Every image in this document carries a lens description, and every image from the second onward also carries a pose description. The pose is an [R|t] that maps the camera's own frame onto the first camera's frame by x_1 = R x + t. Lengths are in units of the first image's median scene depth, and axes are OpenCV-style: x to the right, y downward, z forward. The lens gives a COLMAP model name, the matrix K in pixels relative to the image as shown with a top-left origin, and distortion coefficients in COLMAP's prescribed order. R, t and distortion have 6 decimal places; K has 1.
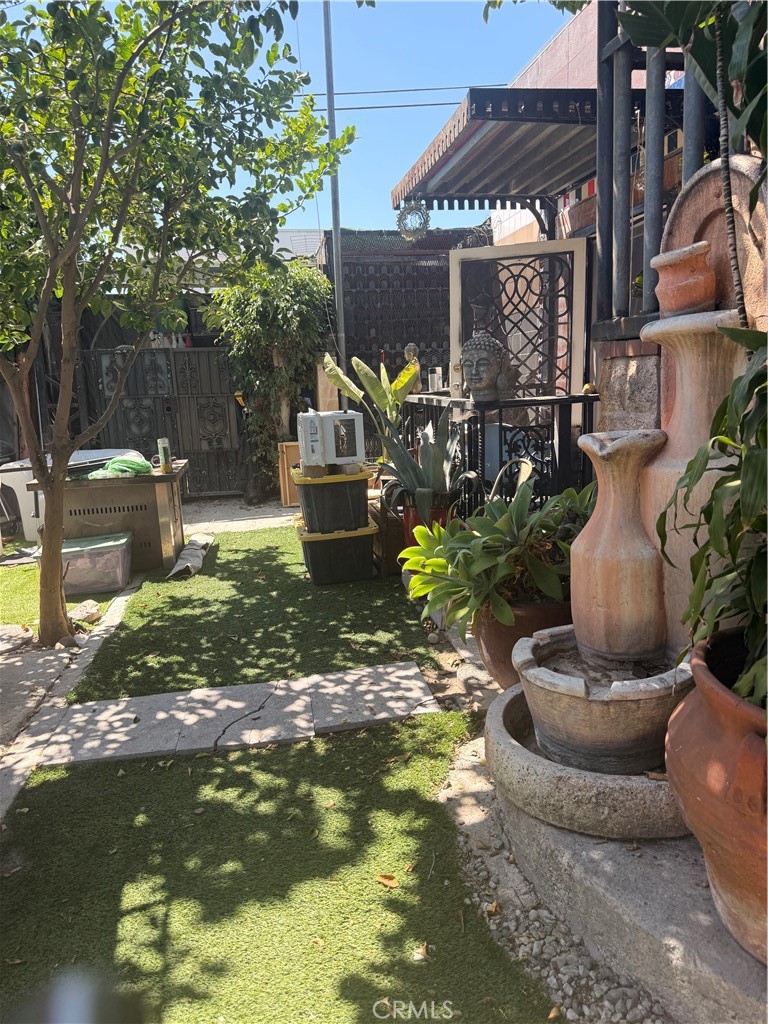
lens RADIAL K [[731.8, 0, 384.0], [0, 731.8, 512.0], [0, 0, 1]] dist [0.037485, -0.002018]
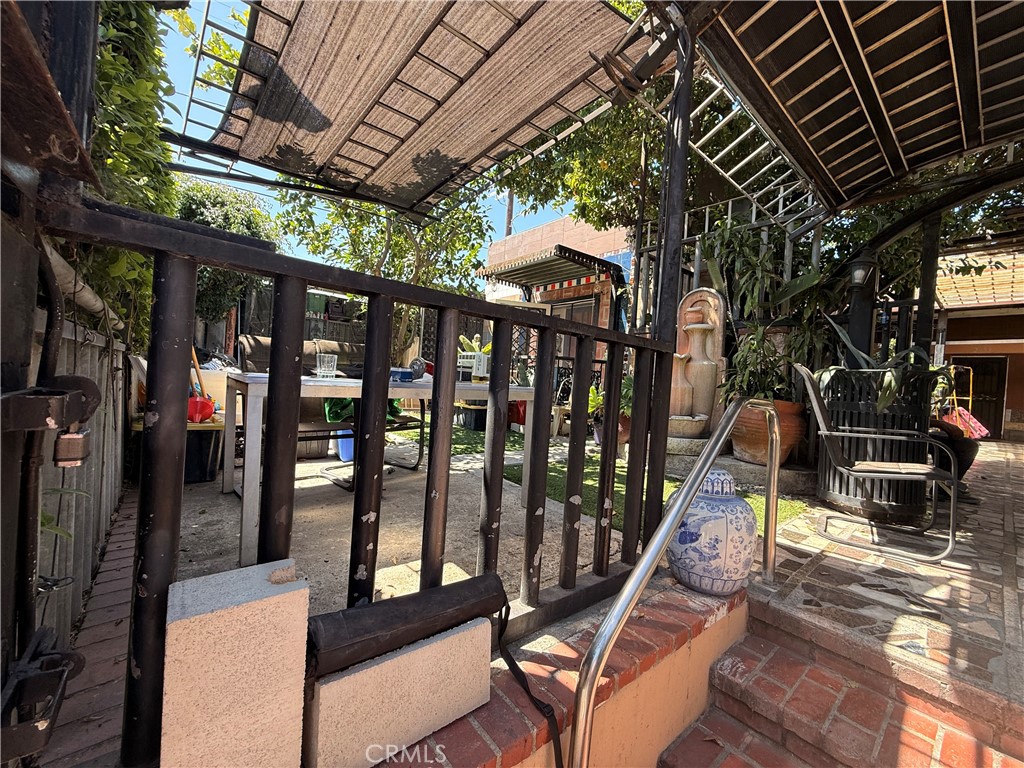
lens RADIAL K [[407.7, 0, 512.0], [0, 407.7, 384.0], [0, 0, 1]] dist [-0.001153, -0.000034]
pose [[0.879923, 0.098137, 0.464871, -1.403318], [-0.018833, 0.984870, -0.172266, 0.421547], [-0.474744, 0.142826, 0.868458, -0.350571]]
